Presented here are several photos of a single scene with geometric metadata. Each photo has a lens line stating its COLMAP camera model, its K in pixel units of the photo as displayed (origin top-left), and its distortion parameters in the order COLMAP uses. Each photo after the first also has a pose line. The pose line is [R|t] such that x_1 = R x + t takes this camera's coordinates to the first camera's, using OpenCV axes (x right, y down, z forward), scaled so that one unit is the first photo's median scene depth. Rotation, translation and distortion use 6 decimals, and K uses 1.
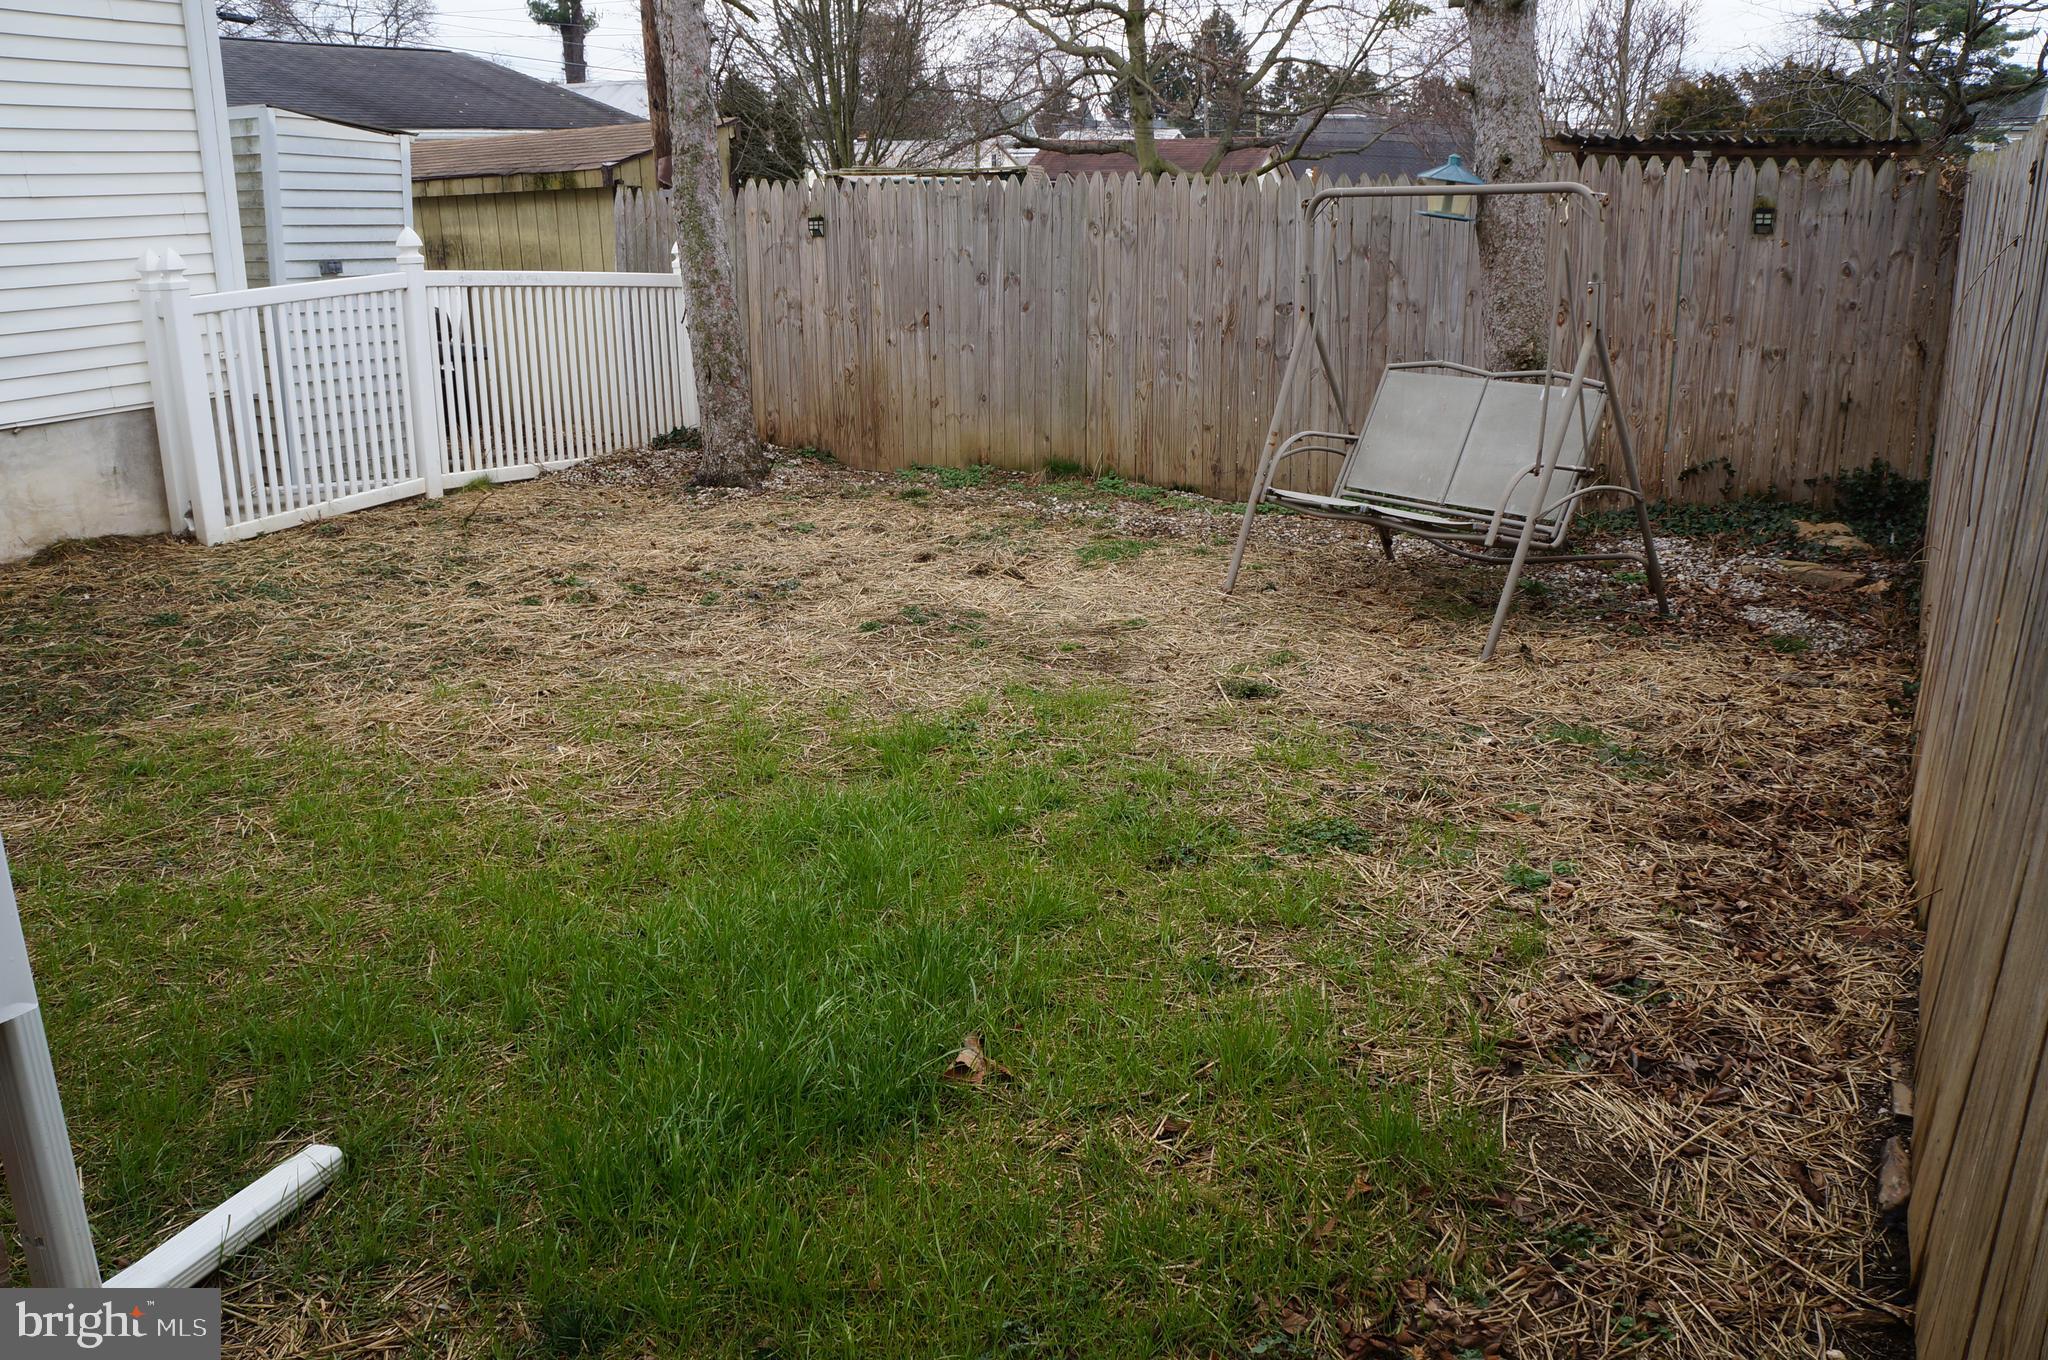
lens RADIAL K [[1612.6, 0, 1048.6], [0, 1612.6, 688.3], [0, 0, 1]] dist [-0.173317, 0.127638]
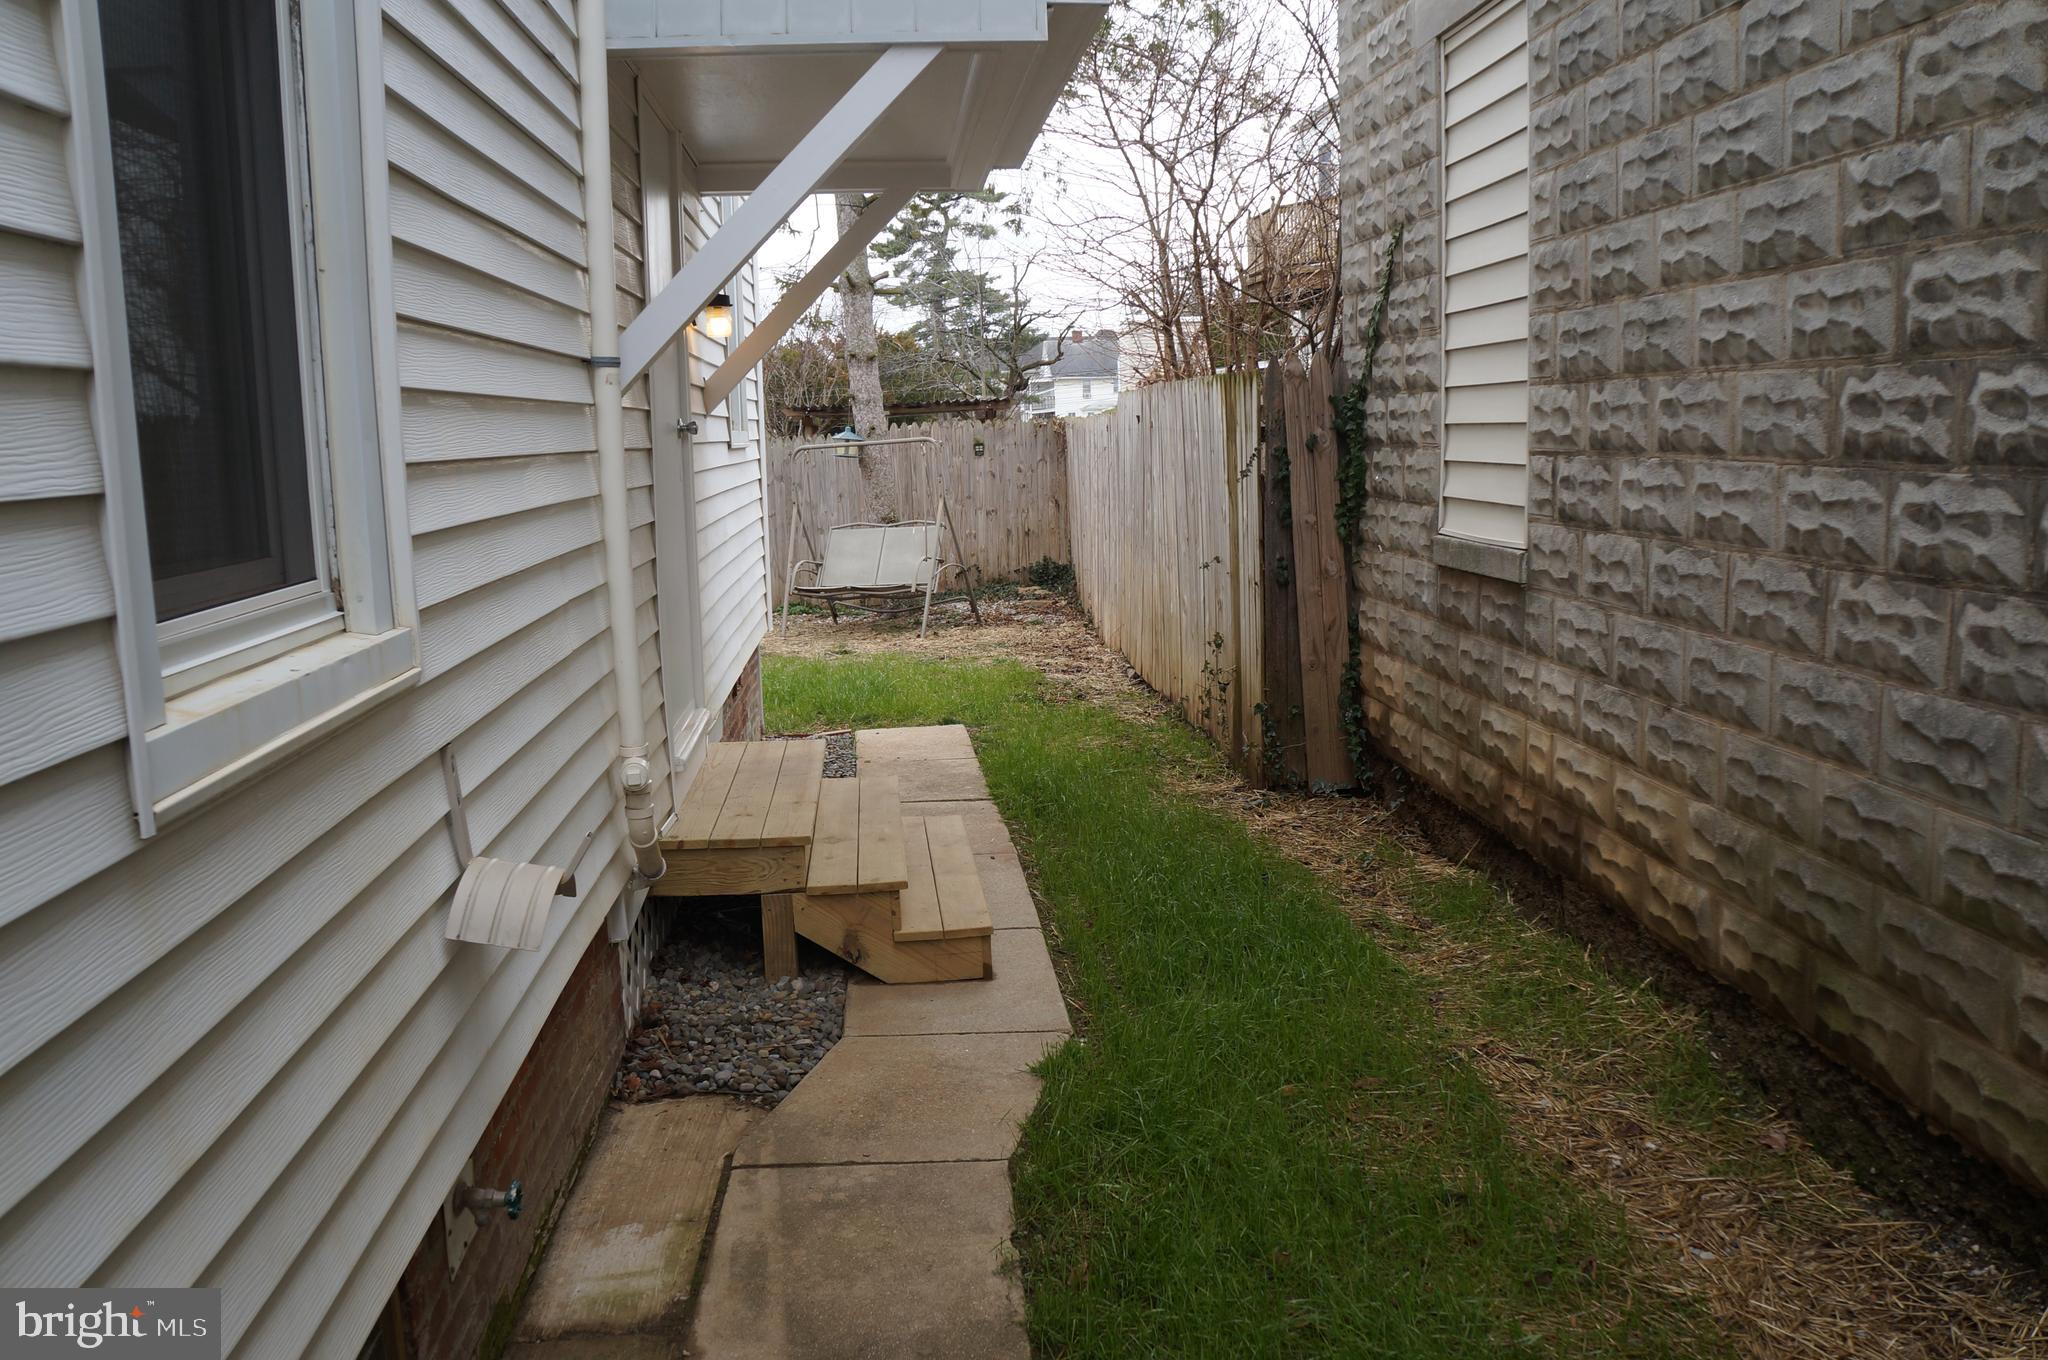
lens RADIAL K [[1612.6, 0, 1048.6], [0, 1612.6, 688.3], [0, 0, 1]] dist [-0.173317, 0.127638]
pose [[0.848879, -0.106917, 0.517661, -0.612534], [0.185139, 0.977434, -0.101719, 0.250631], [-0.495104, 0.182187, 0.849517, -0.829135]]
